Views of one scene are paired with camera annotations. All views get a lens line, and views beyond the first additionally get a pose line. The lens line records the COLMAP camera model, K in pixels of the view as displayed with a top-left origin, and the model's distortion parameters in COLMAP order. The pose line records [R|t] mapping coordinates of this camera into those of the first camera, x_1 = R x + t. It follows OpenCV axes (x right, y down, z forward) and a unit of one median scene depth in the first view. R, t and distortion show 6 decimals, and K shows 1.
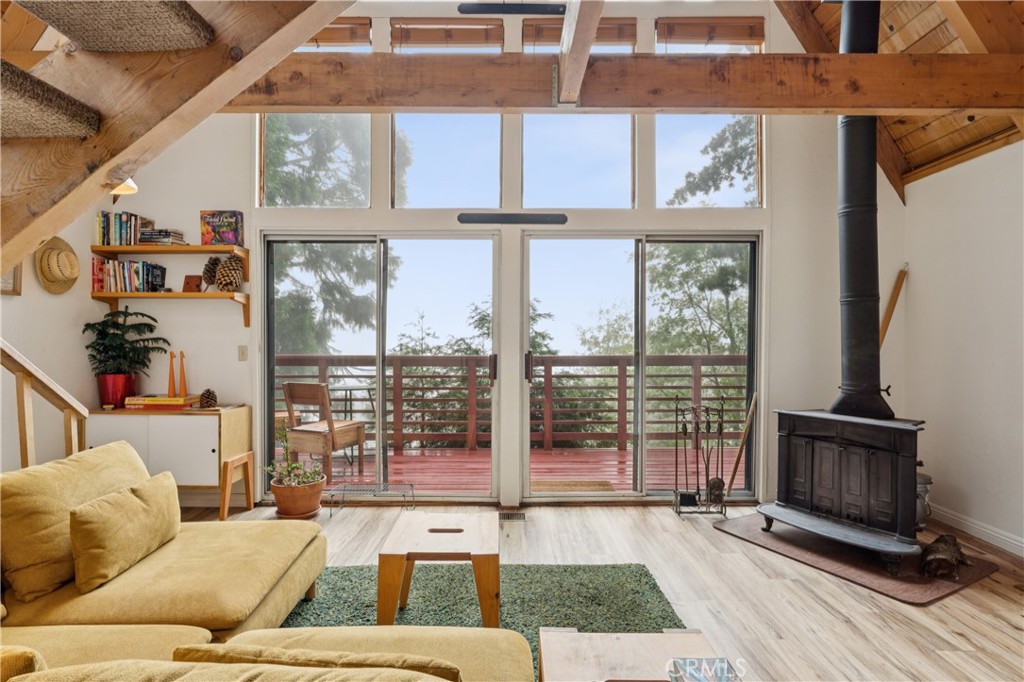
lens RADIAL K [[525.6, 0, 512.0], [0, 525.6, 342.2], [0, 0, 1]] dist [-0.005135, 0.001683]
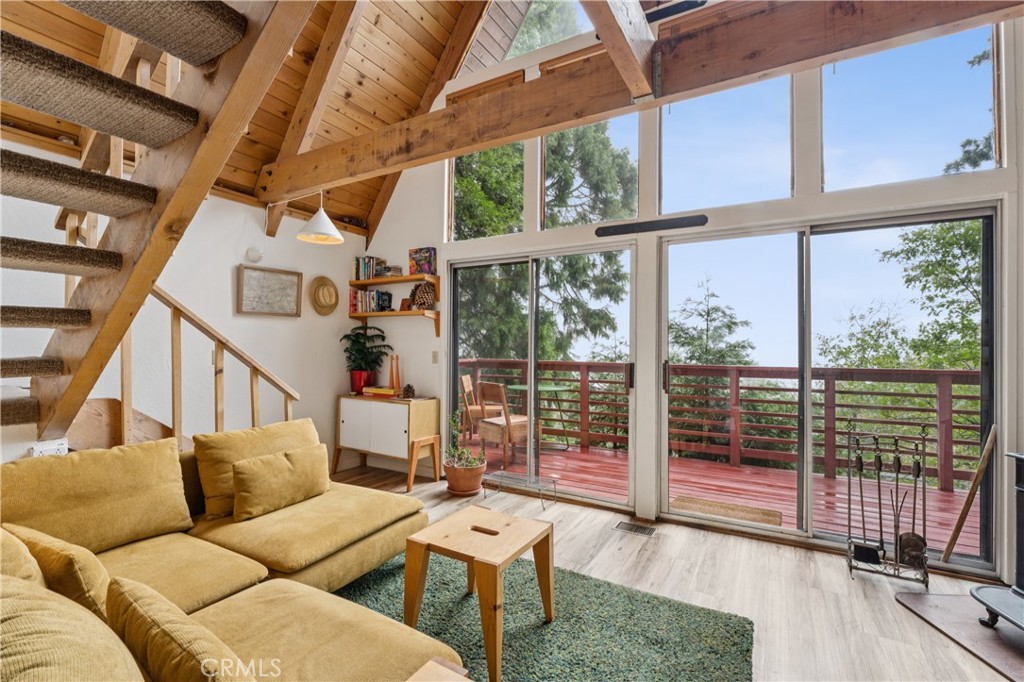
lens RADIAL K [[461.2, 0, 512.0], [0, 461.2, 338.2], [0, 0, 1]] dist [-0.002339, 0.000114]
pose [[0.863017, -0.003102, -0.505166, 0.226354], [-0.009251, 0.999716, -0.021942, -0.002989], [0.505091, 0.023610, 0.862743, 0.130222]]
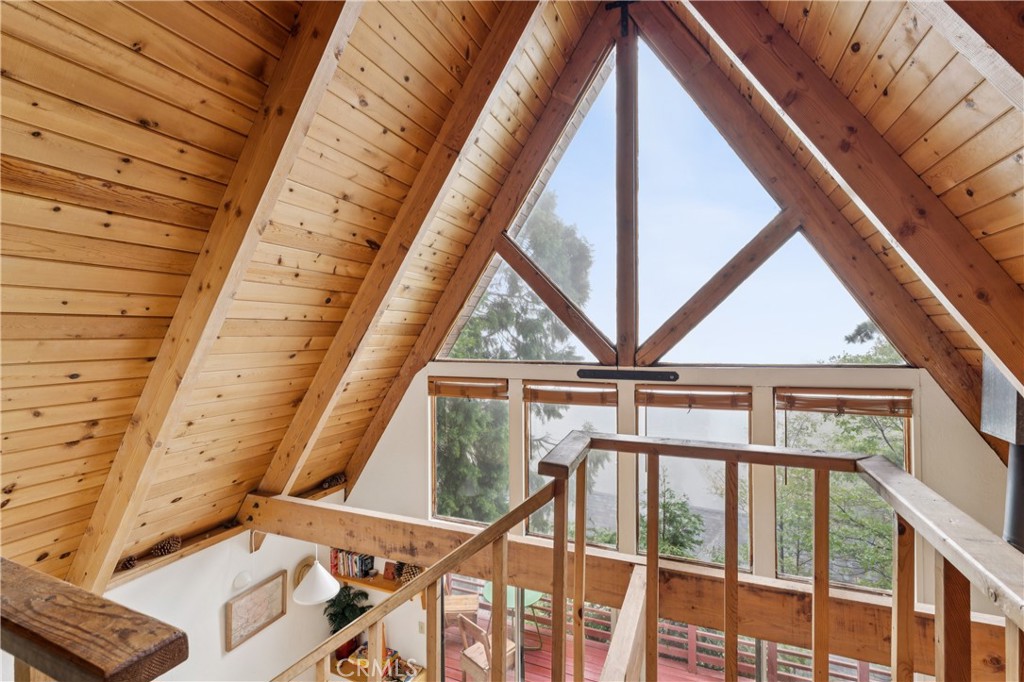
lens RADIAL K [[461.2, 0, 516.2], [0, 461.2, 335.9], [0, 0, 1]] dist [-0.002339, 0.000114]
pose [[0.922908, -0.009212, -0.384910, 0.168454], [0.007181, 0.999952, -0.006712, -0.738098], [0.384953, 0.003431, 0.922930, 0.017649]]
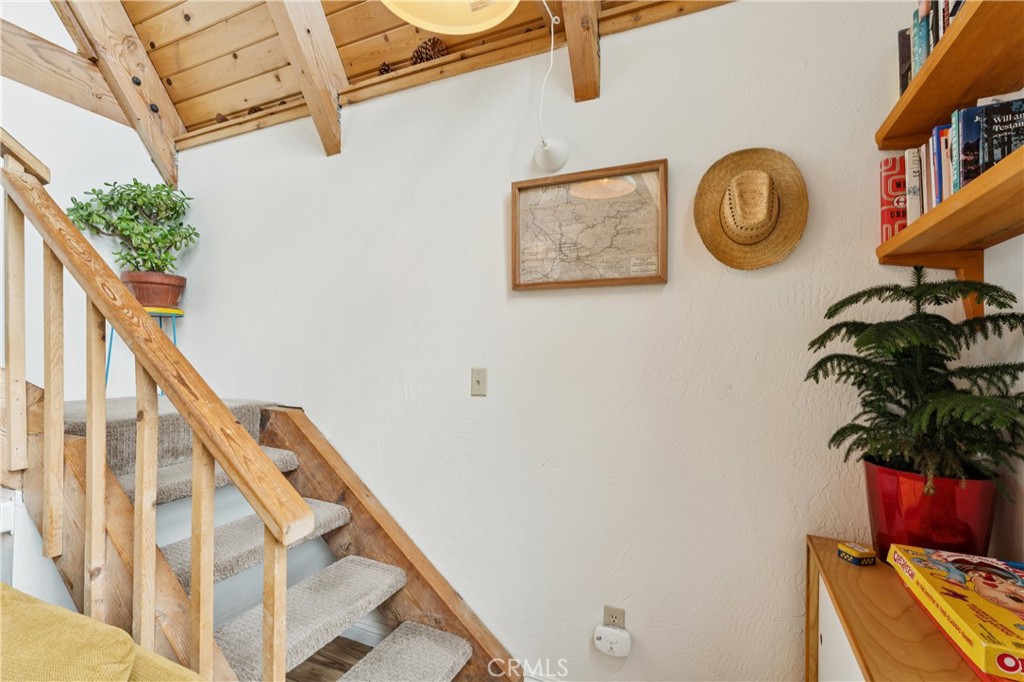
lens RADIAL K [[461.2, 0, 513.2], [0, 461.2, 342.5], [0, 0, 1]] dist [-0.002339, 0.000114]
pose [[-0.405789, -0.018520, -0.913779, -0.362623], [-0.013665, 0.999806, -0.014195, -0.014019], [0.913864, 0.006727, -0.405964, 0.880146]]
